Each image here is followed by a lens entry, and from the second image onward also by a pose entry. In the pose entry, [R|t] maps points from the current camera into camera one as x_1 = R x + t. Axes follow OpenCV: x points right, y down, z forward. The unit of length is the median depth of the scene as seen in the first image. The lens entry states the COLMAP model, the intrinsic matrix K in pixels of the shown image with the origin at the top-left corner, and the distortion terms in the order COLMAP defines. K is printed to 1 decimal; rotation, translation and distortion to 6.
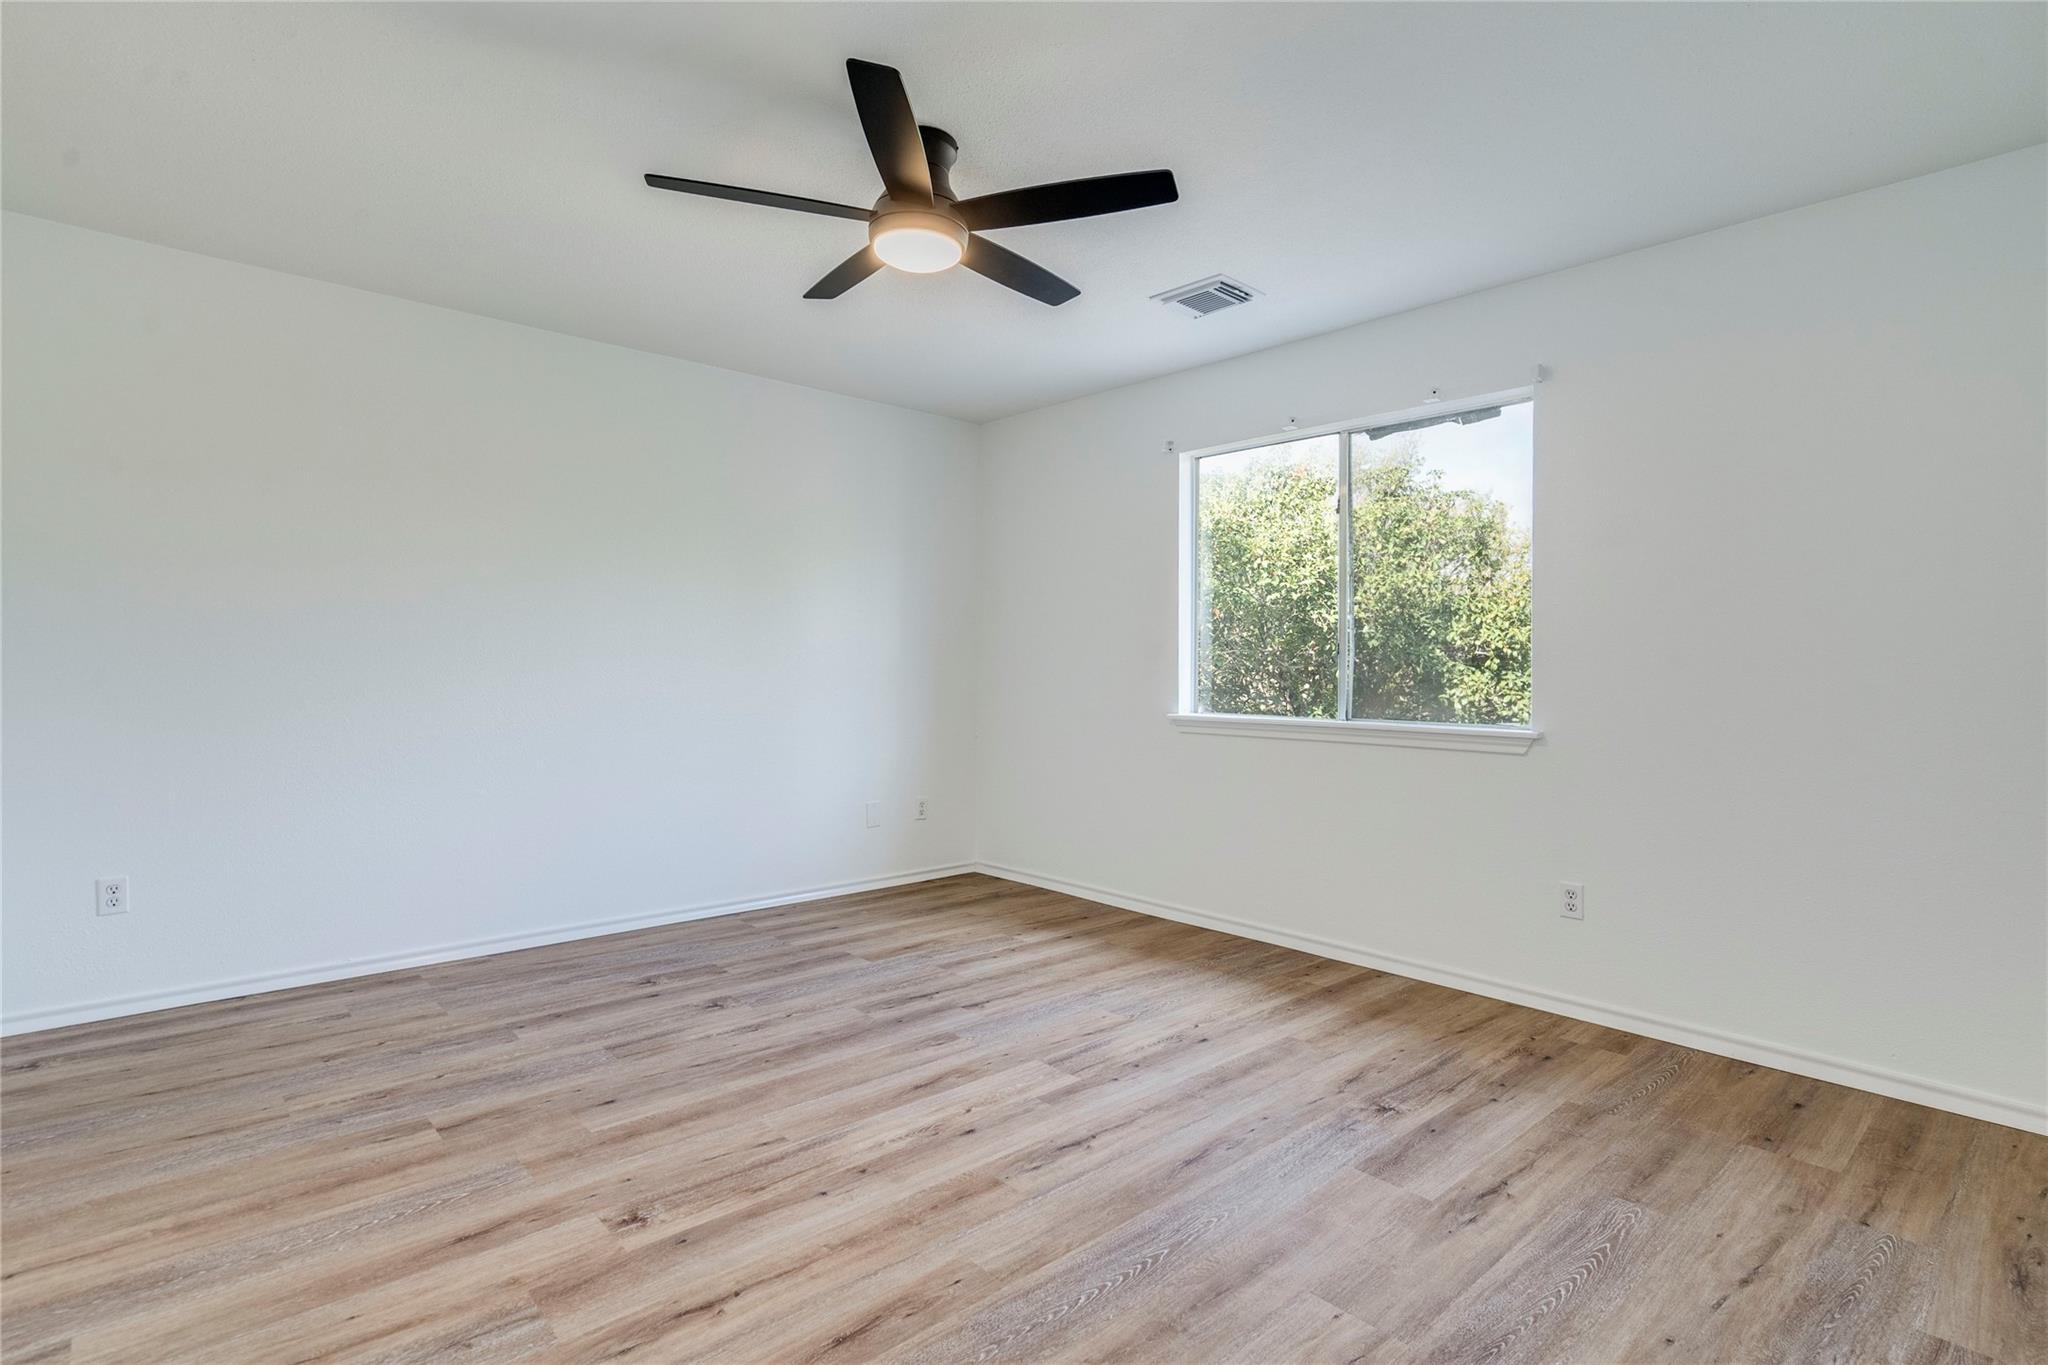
lens RADIAL K [[963.6, 0, 1007.1], [0, 963.6, 686.5], [0, 0, 1]] dist [-0.001851, 0.000265]
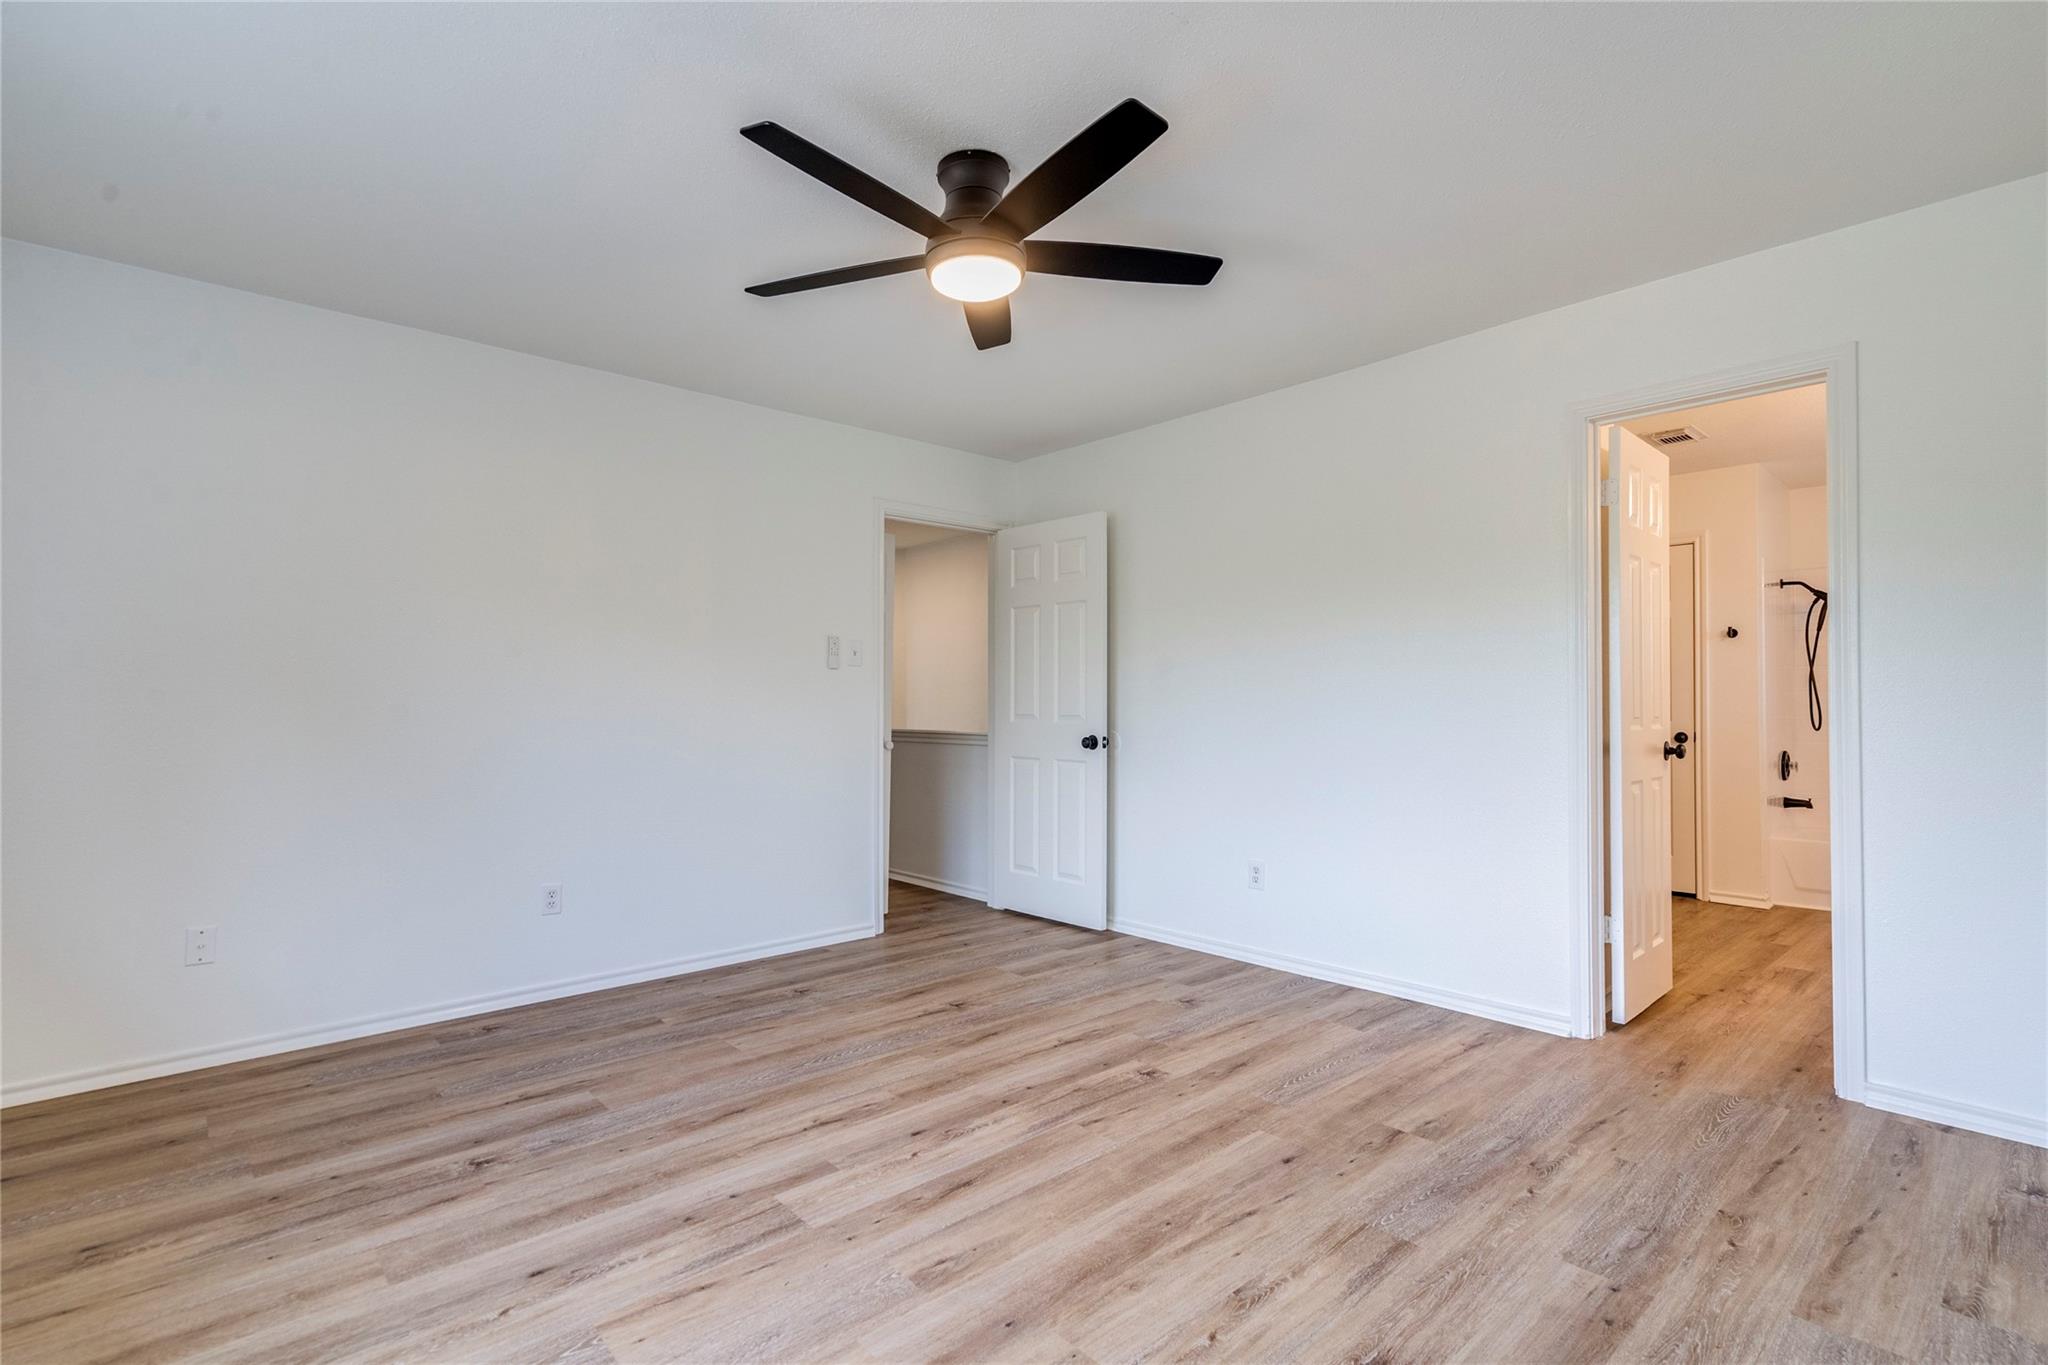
lens RADIAL K [[963.6, 0, 1007.1], [0, 963.6, 686.5], [0, 0, 1]] dist [-0.001851, 0.000265]
pose [[-0.999878, -0.006110, 0.014370, -0.151096], [-0.006144, 0.999978, -0.002305, -0.039015], [-0.014356, -0.002393, -0.999894, 2.050189]]
